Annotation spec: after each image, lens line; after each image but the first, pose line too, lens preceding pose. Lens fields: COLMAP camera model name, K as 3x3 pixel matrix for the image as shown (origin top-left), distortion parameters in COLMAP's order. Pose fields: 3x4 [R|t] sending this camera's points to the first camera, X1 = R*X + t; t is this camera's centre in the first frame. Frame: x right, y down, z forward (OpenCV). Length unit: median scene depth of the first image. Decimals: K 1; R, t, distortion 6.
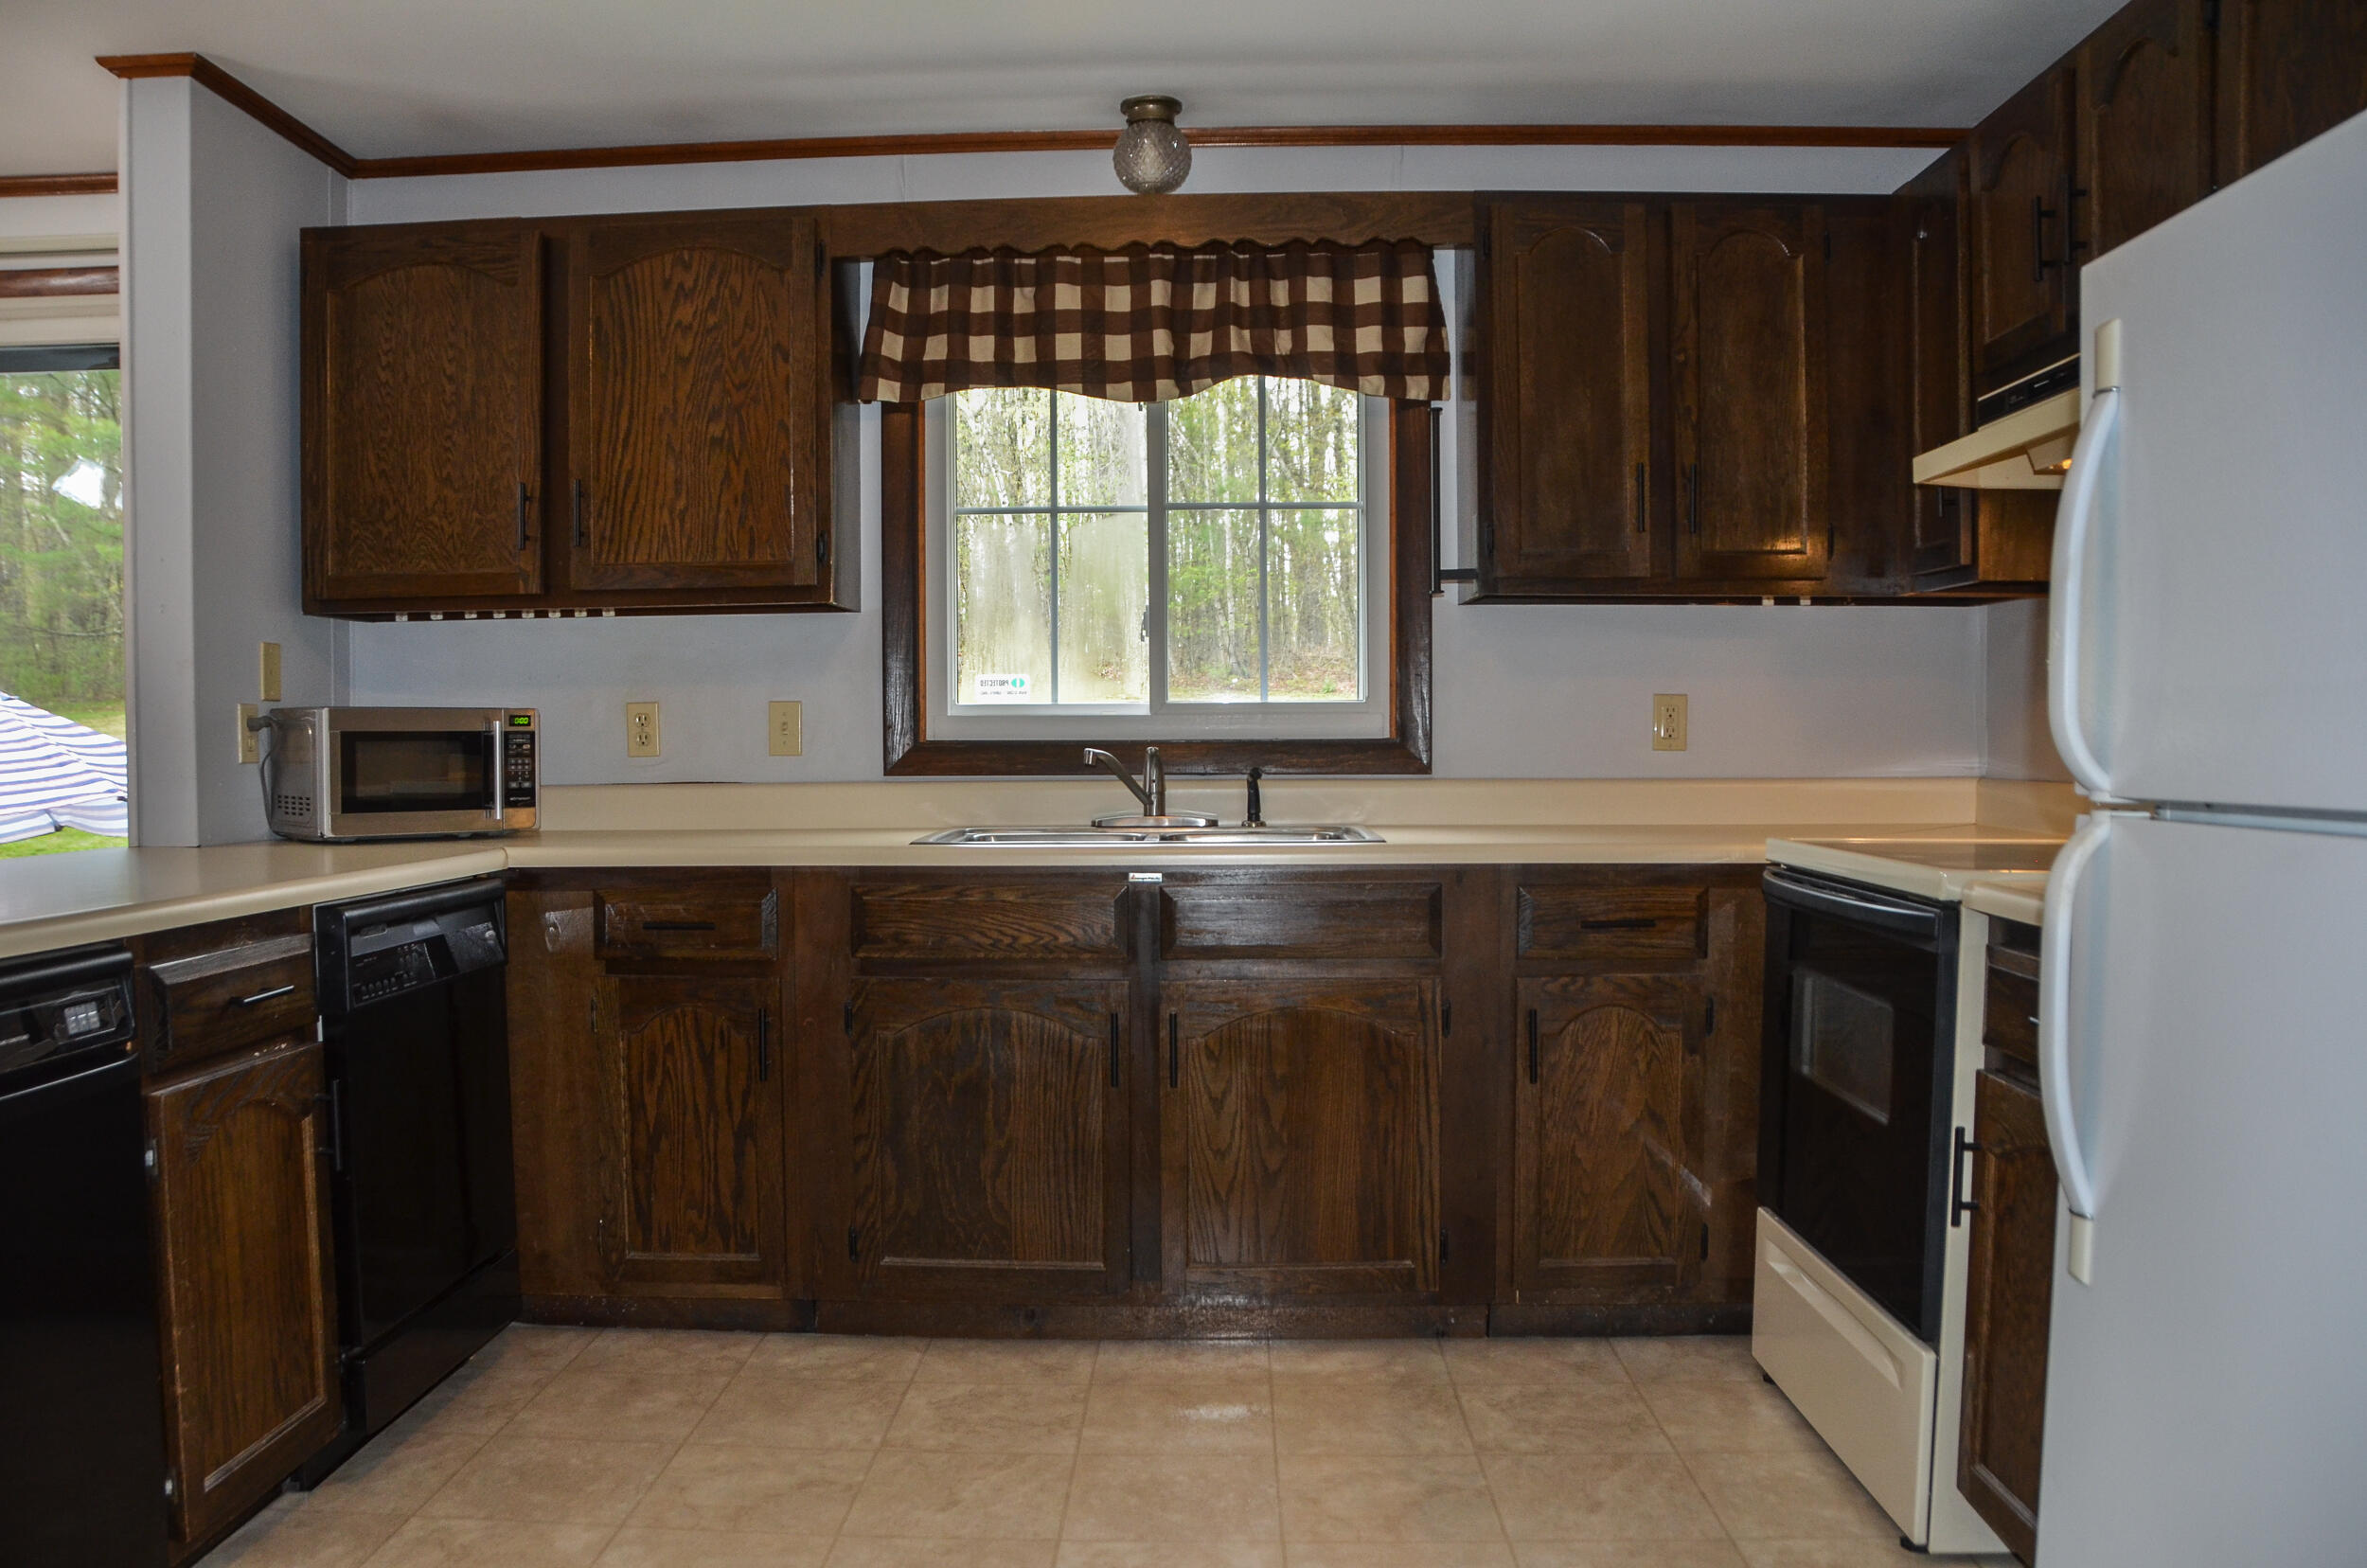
lens RADIAL K [[1842.9, 0, 1174.9], [0, 1842.9, 820.6], [0, 0, 1]] dist [-0.162265, 0.116160]
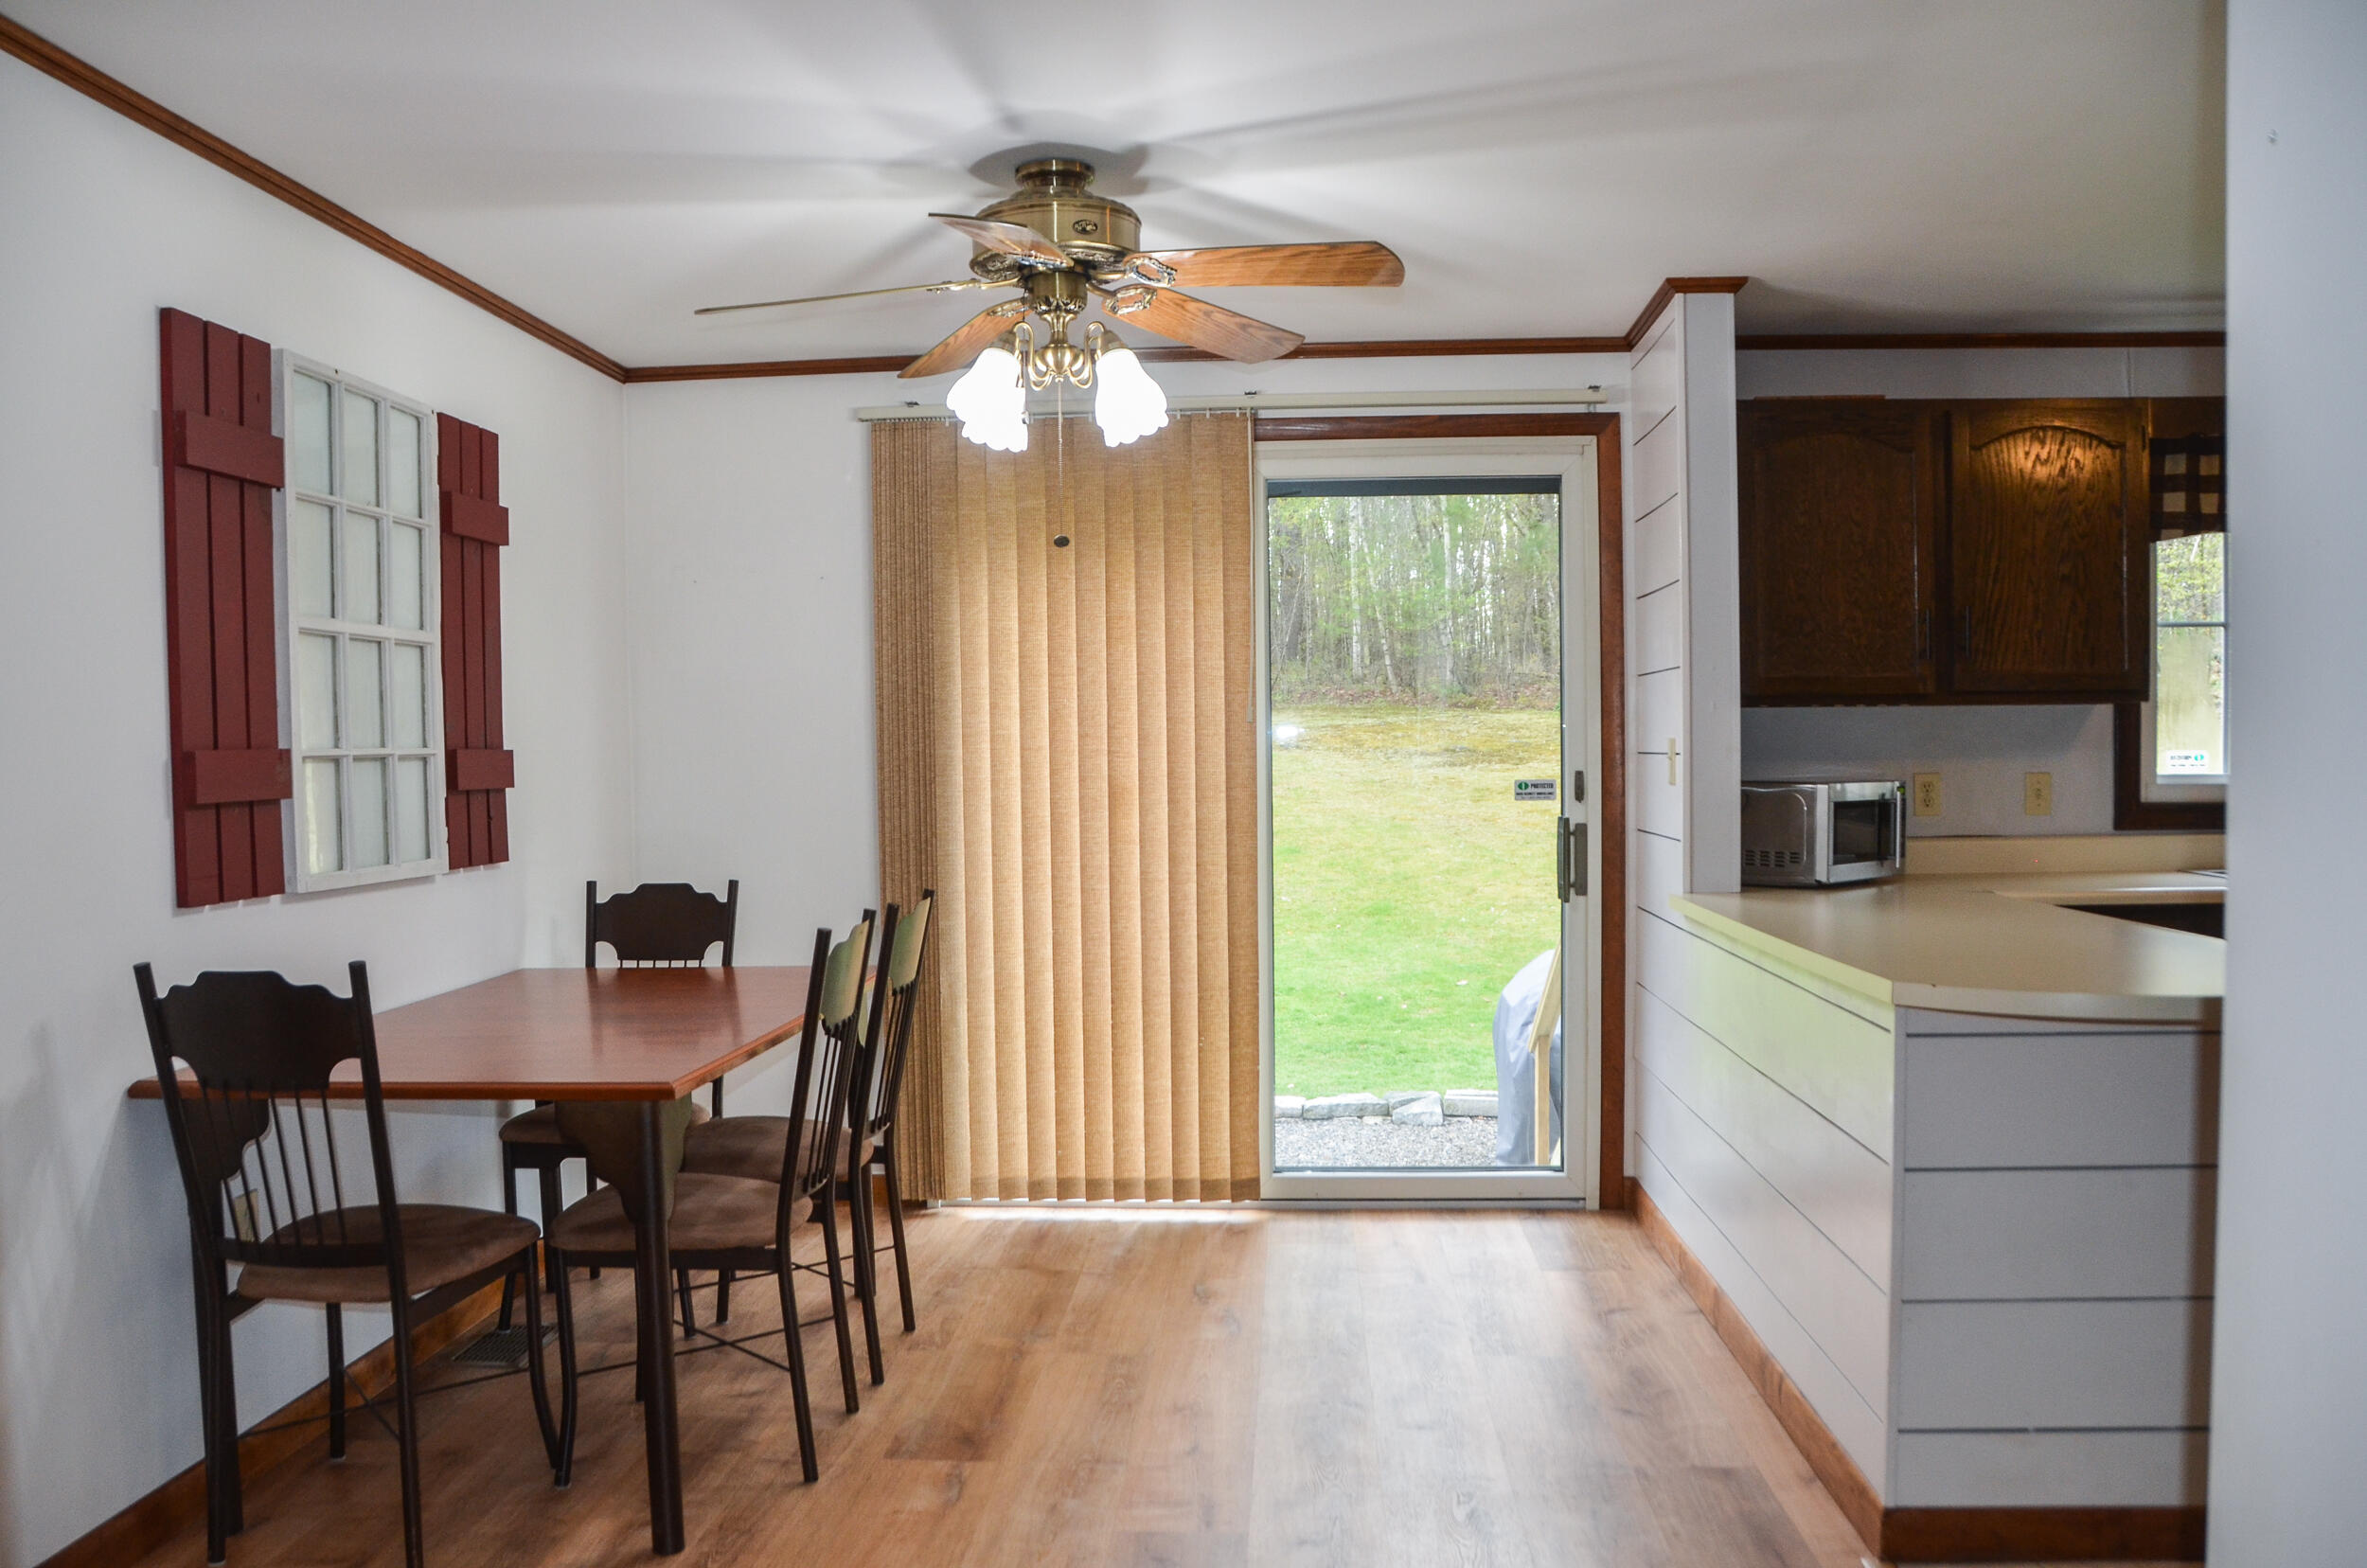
lens RADIAL K [[1842.9, 0, 1174.9], [0, 1842.9, 820.6], [0, 0, 1]] dist [-0.162265, 0.116160]
pose [[0.999359, -0.005274, -0.035411, -0.848513], [0.005096, 0.999974, -0.005099, -0.030695], [0.035436, 0.004915, 0.999360, -0.303350]]
